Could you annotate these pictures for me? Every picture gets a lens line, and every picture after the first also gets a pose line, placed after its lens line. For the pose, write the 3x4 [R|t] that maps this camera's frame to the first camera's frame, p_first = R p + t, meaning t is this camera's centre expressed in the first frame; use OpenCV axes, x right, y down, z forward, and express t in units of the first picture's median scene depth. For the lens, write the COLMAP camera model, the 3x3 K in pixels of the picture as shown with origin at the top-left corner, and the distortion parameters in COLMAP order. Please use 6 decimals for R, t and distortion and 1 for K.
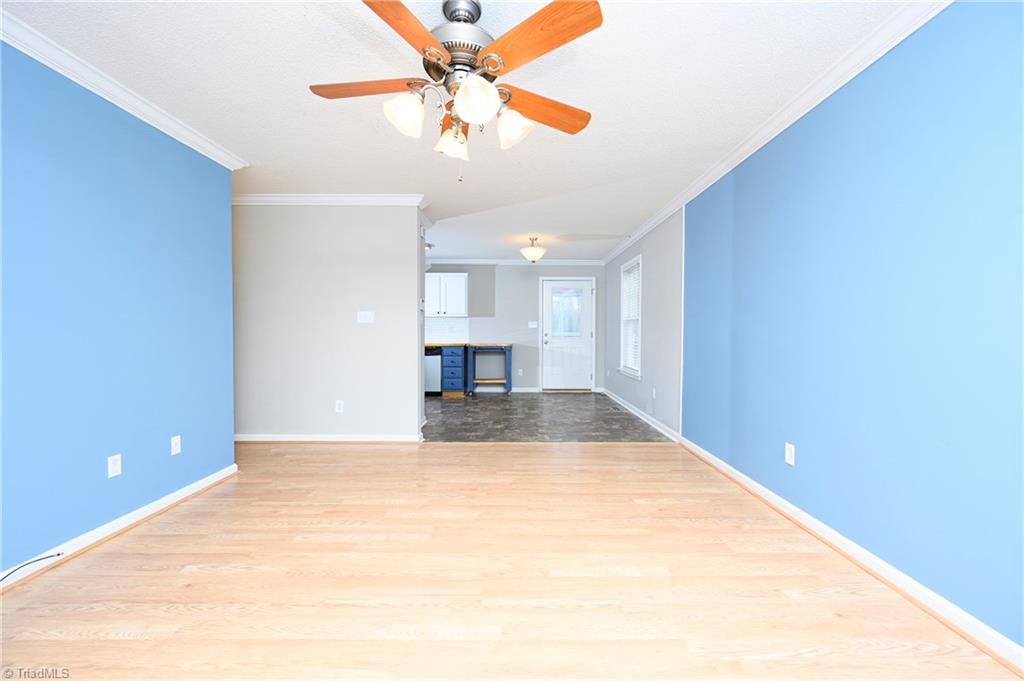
lens RADIAL K [[413.5, 0, 511.6], [0, 413.5, 325.7], [0, 0, 1]] dist [-0.001947, -0.000057]
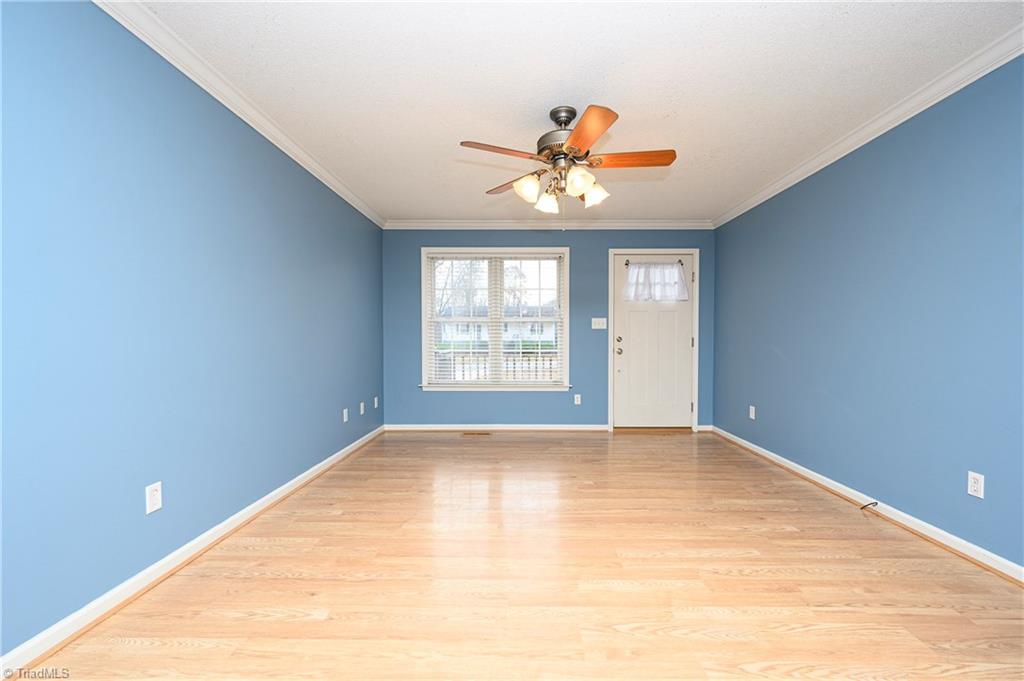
lens RADIAL K [[365.5, 0, 534.7], [0, 365.5, 342.3], [0, 0, 1]] dist [-0.000571, -0.000037]
pose [[-0.999104, -0.001706, -0.042297, 0.024773], [-0.001322, 0.999958, -0.009094, 0.041213], [0.042311, -0.009030, -0.999064, 1.803443]]
